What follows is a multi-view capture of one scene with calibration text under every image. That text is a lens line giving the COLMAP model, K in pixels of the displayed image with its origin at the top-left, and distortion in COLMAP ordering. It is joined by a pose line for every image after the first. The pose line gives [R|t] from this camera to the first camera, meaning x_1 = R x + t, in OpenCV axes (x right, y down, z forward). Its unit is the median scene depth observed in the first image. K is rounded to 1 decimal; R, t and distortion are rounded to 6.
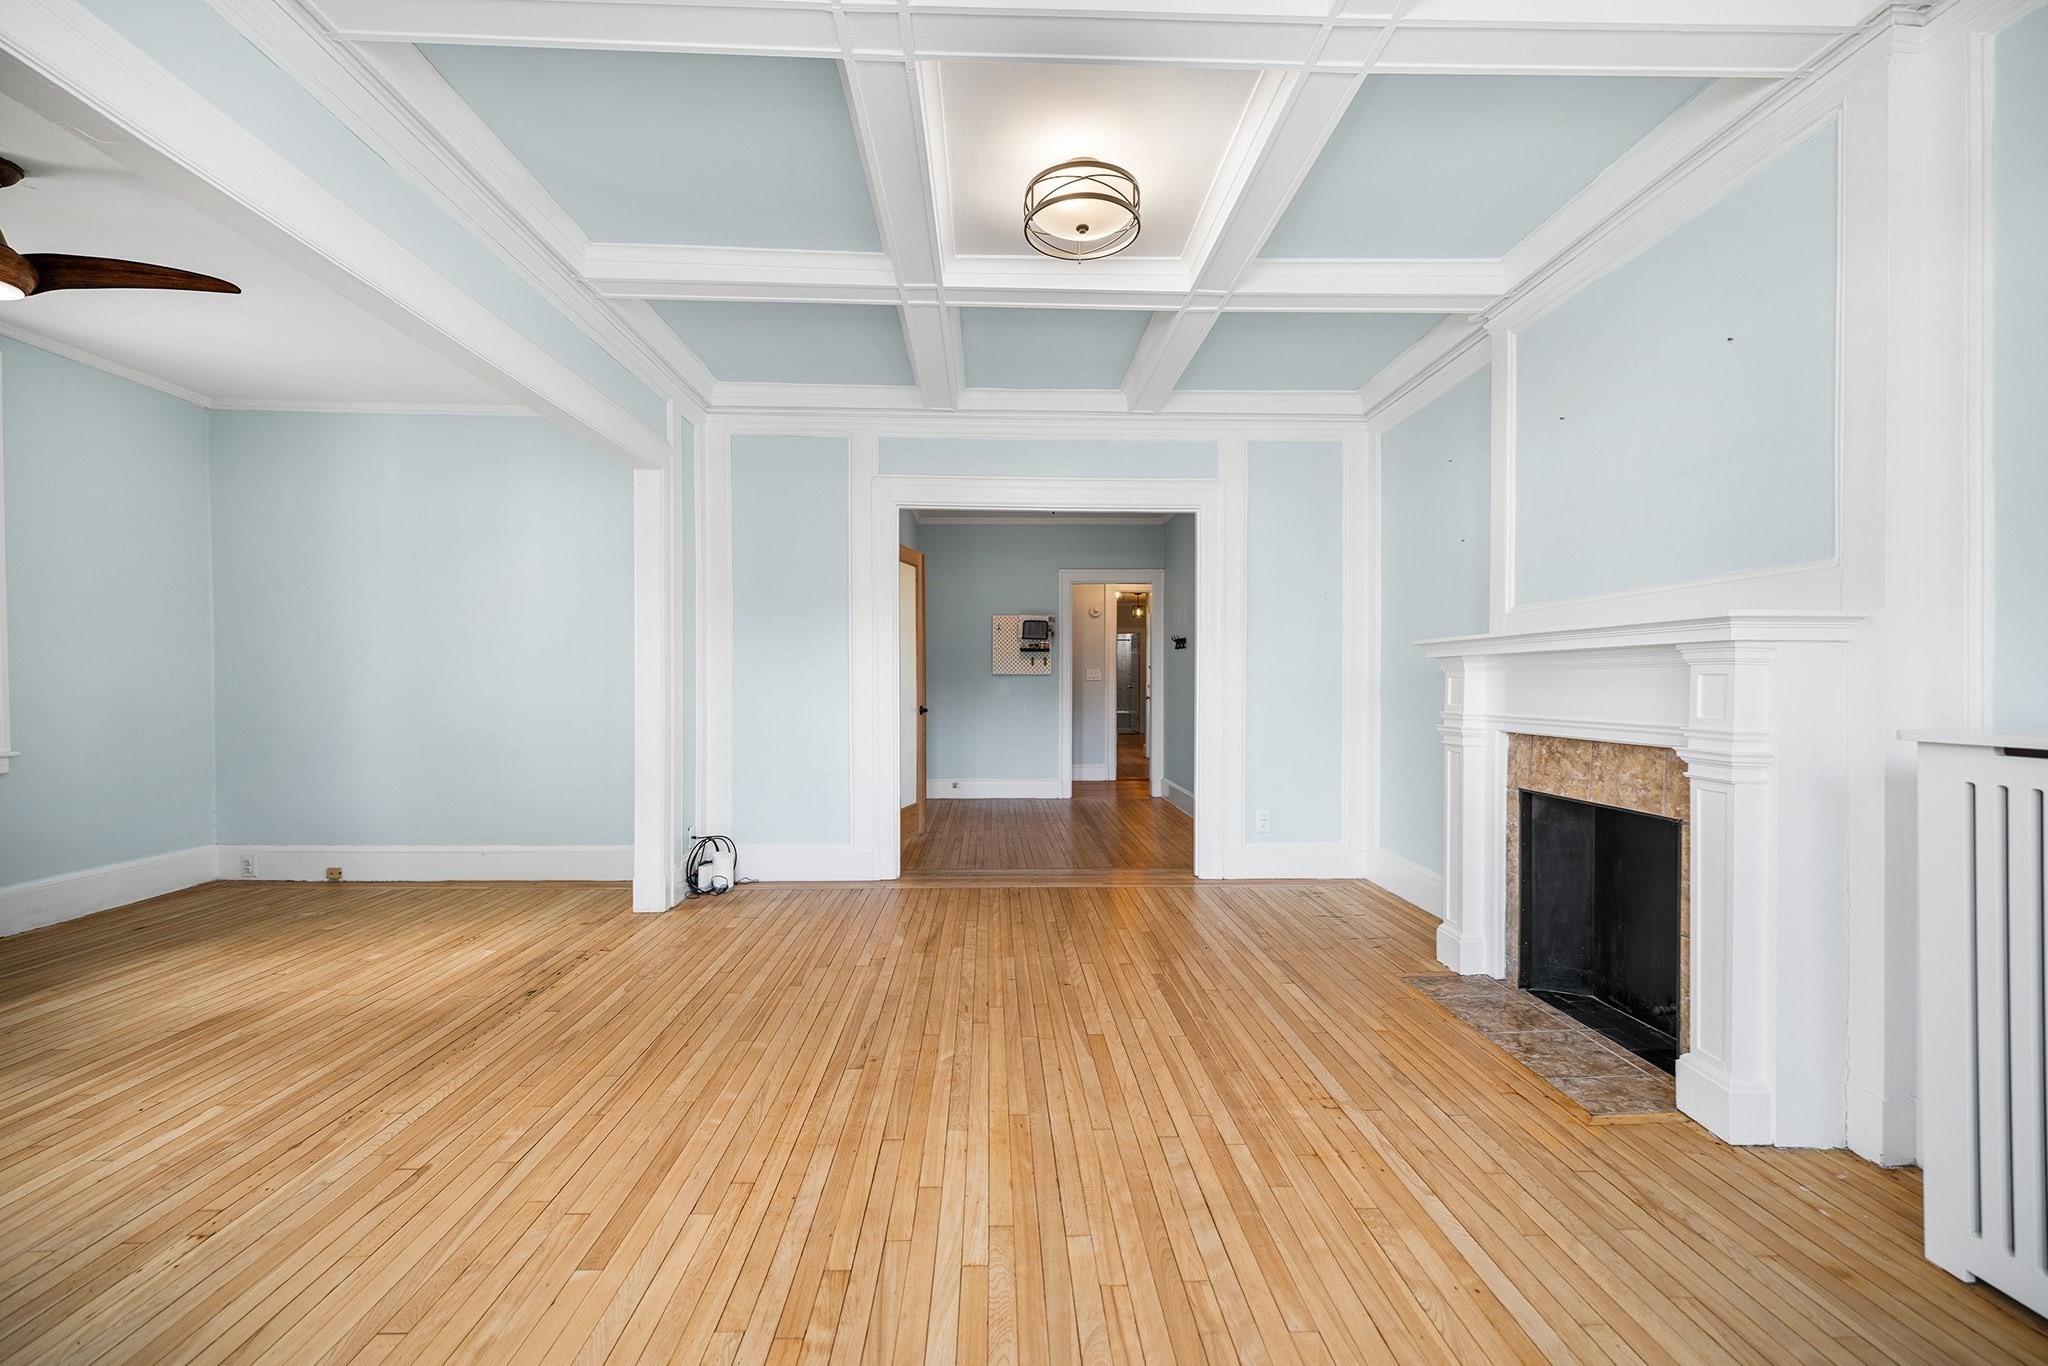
lens RADIAL K [[863.5, 0, 1018.0], [0, 863.5, 680.2], [0, 0, 1]] dist [-0.000947, -0.000308]
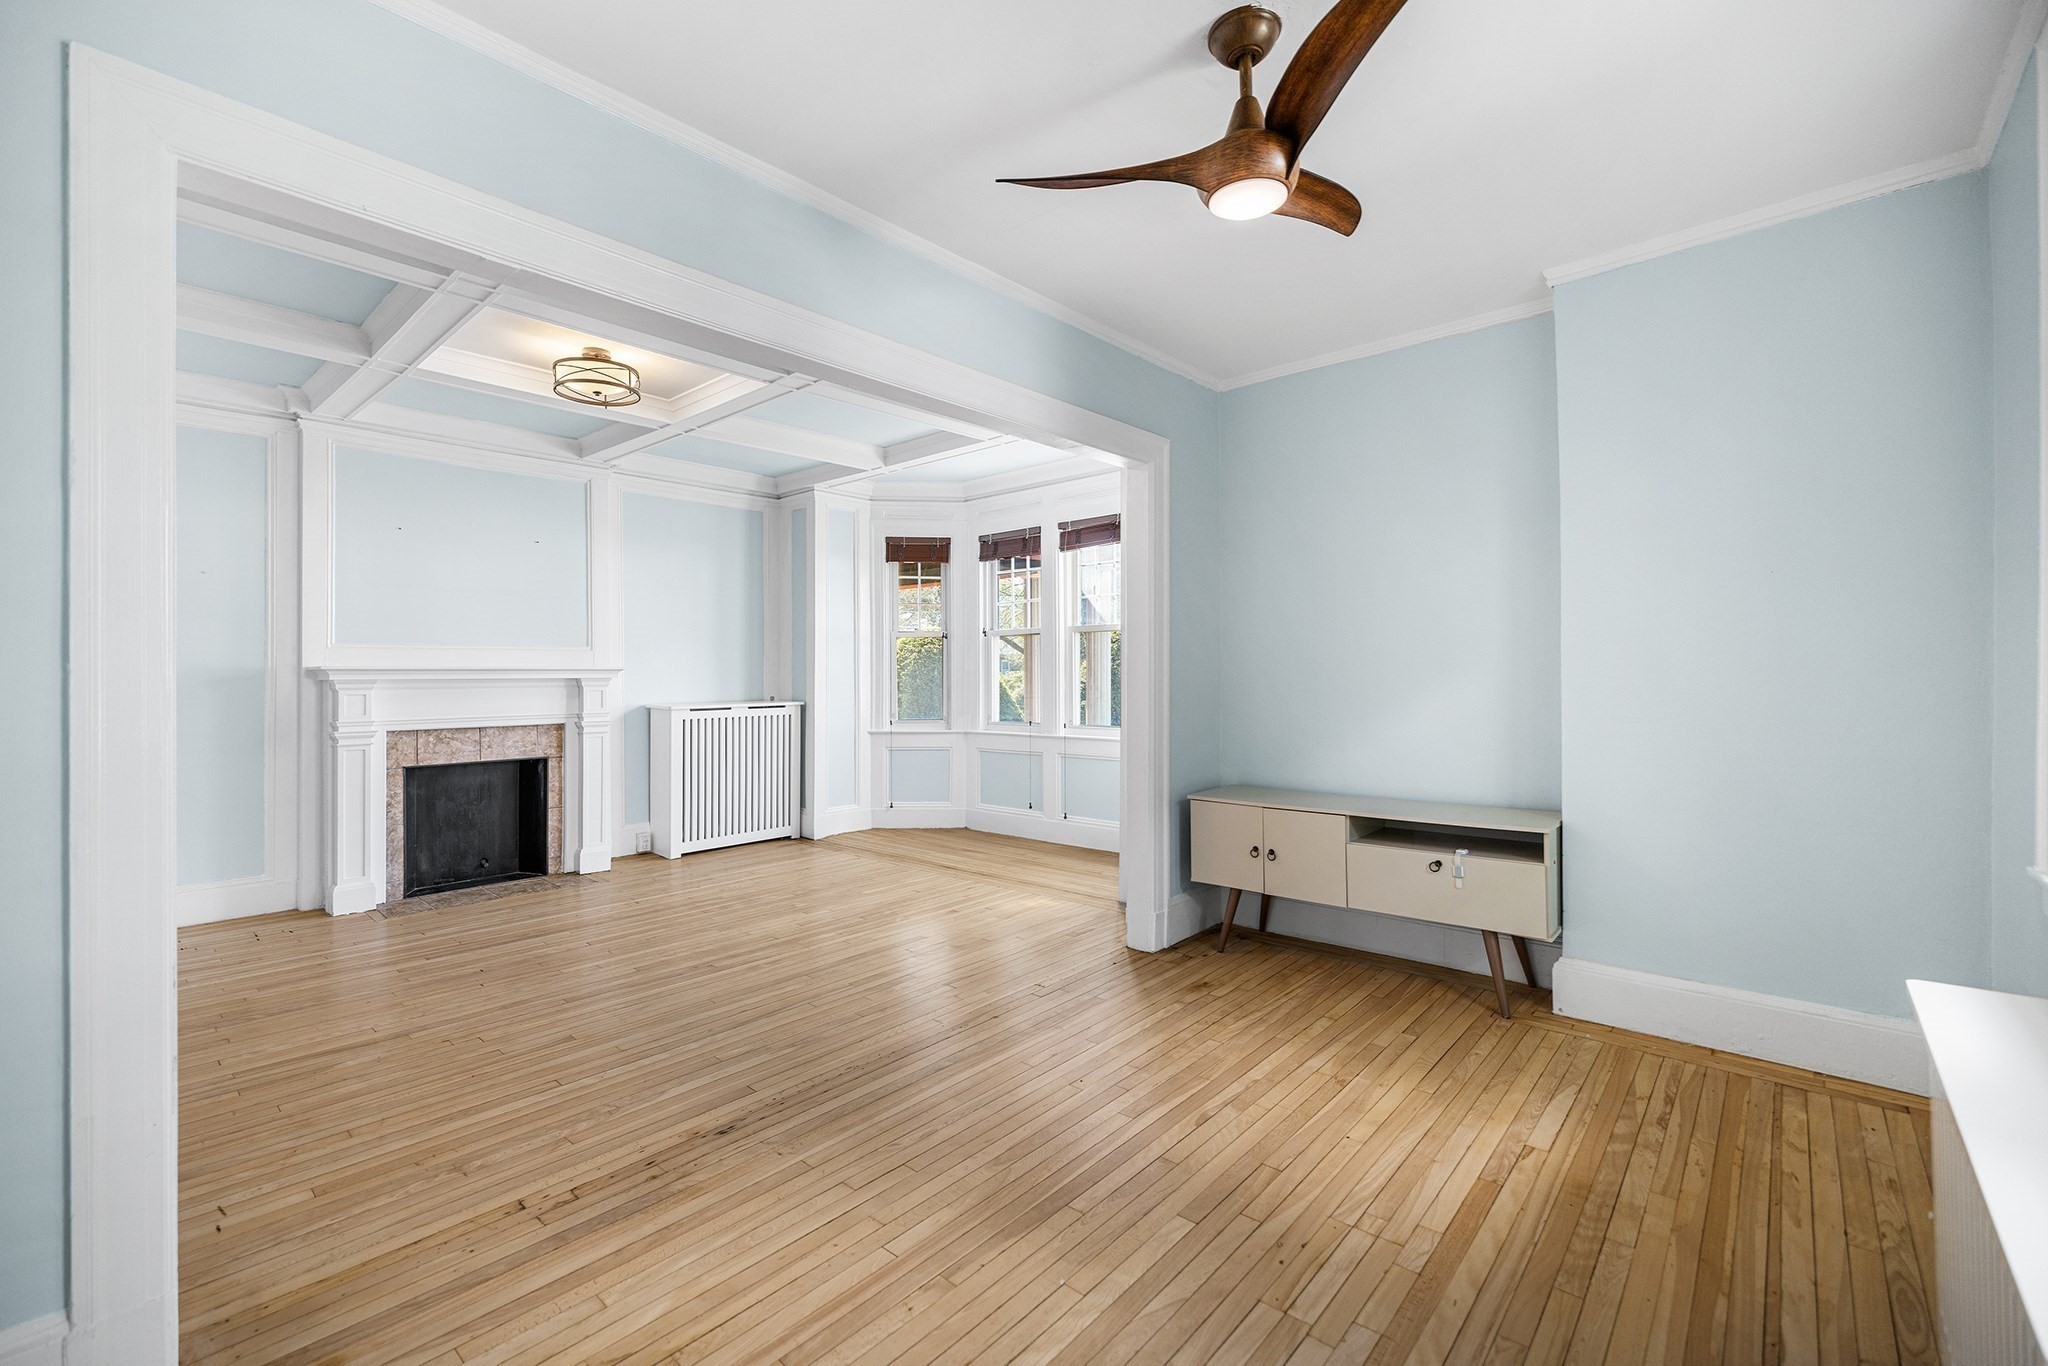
lens RADIAL K [[863.5, 0, 1018.0], [0, 863.5, 680.2], [0, 0, 1]] dist [-0.000947, -0.000308]
pose [[-0.719374, -0.001641, 0.694621, -1.289192], [0.002198, 0.999987, 0.004639, -0.032661], [-0.694620, 0.004864, -0.719361, 1.383855]]
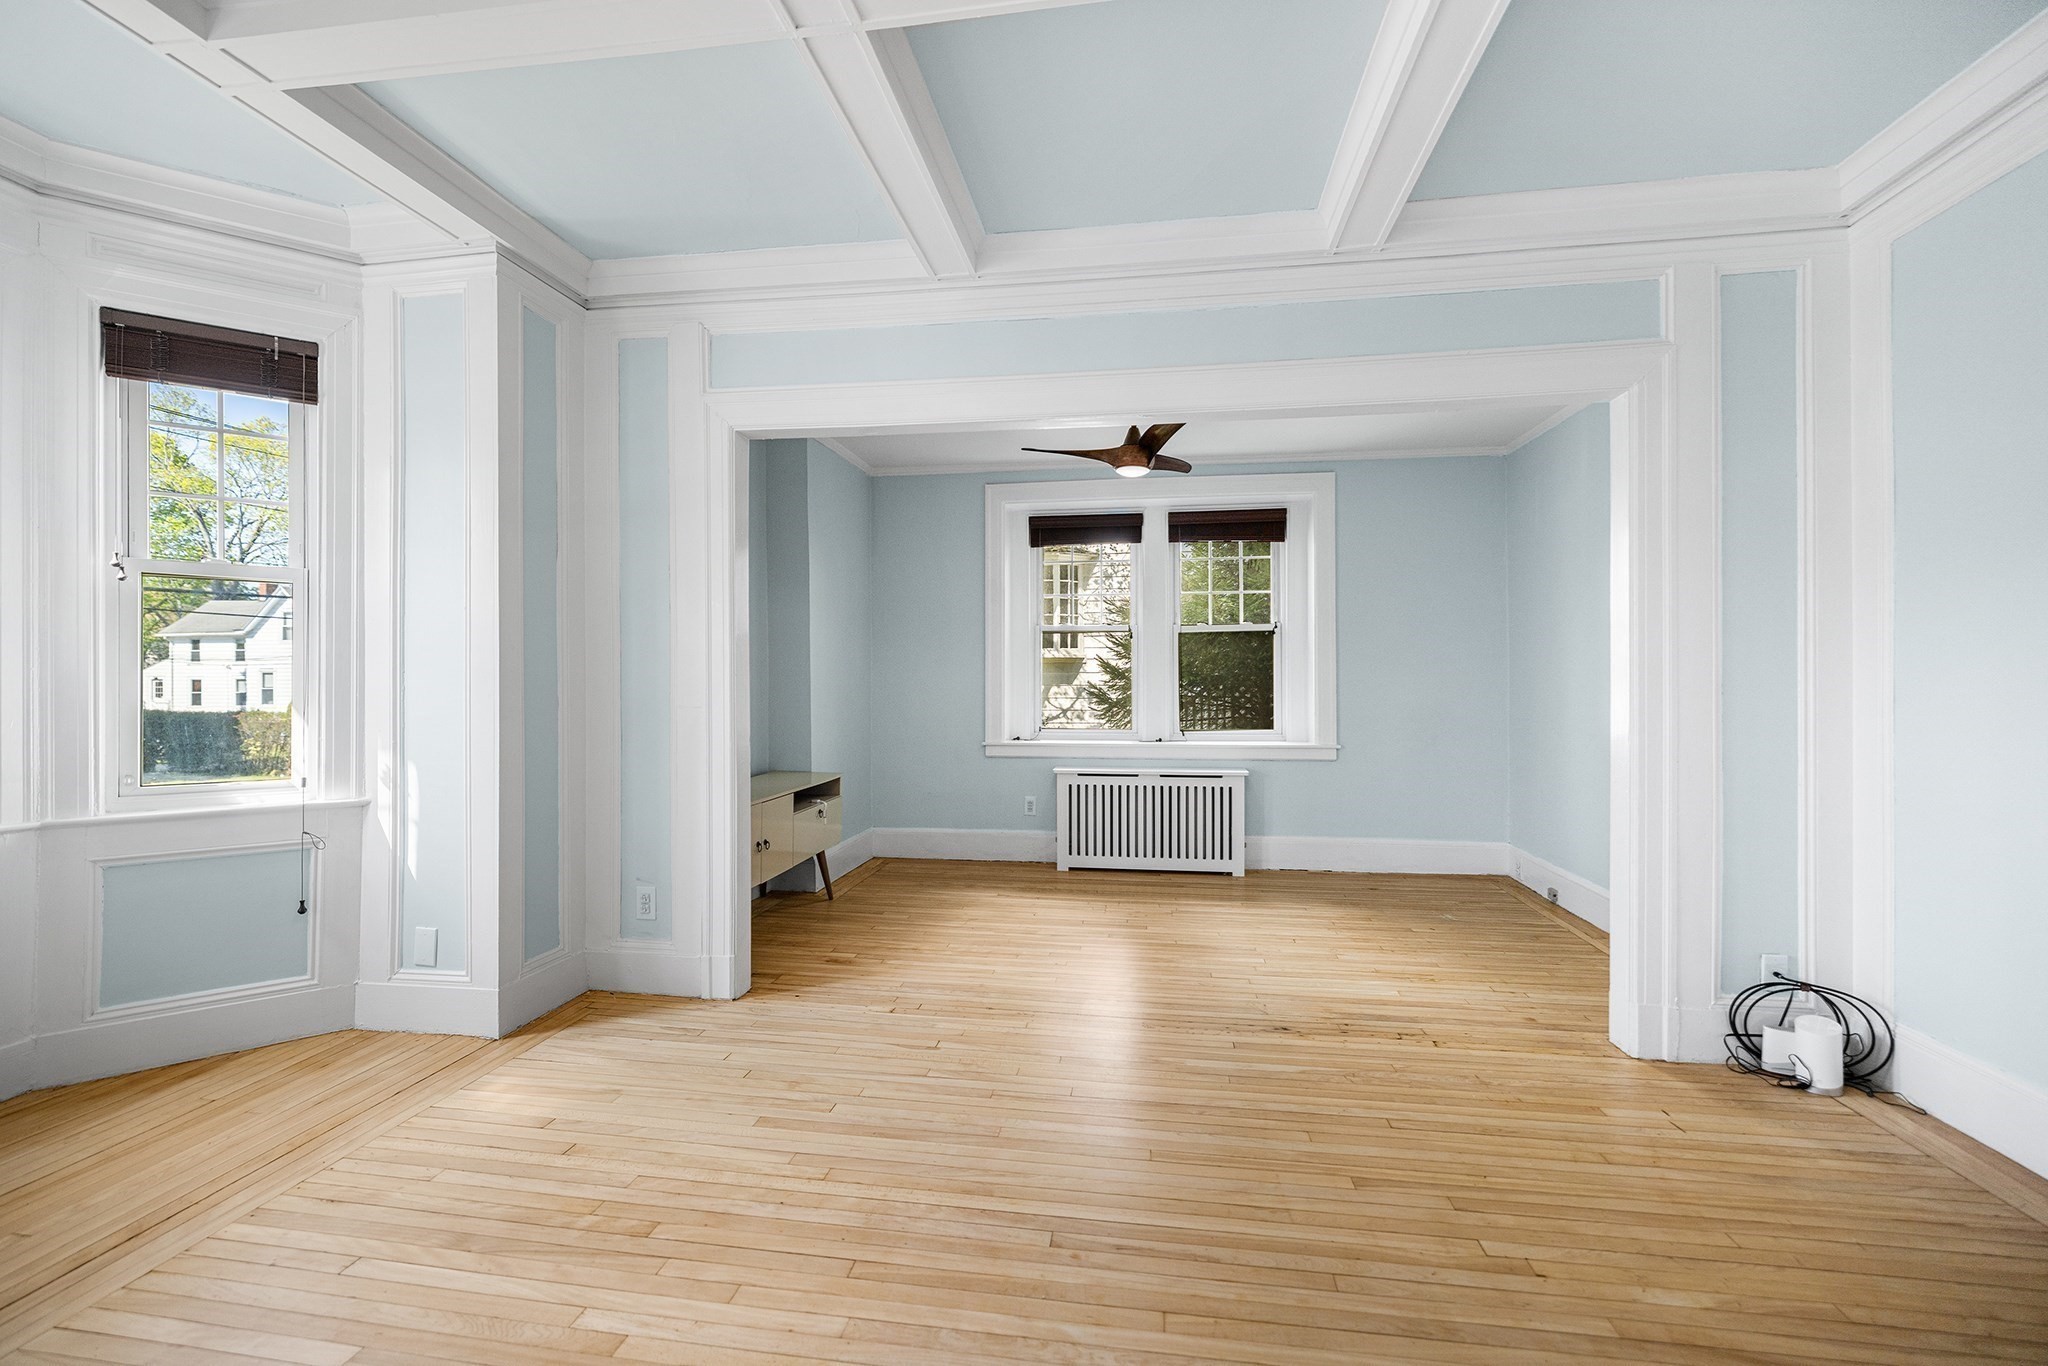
lens RADIAL K [[865.7, 0, 1024.0], [0, 865.7, 683.0], [0, 0, 1]] dist [-0.000344, 0.000143]
pose [[-0.183411, -0.004828, -0.983024, 0.447399], [-0.000466, 0.999988, -0.004824, -0.019380], [0.983036, -0.000427, -0.183411, 0.909598]]
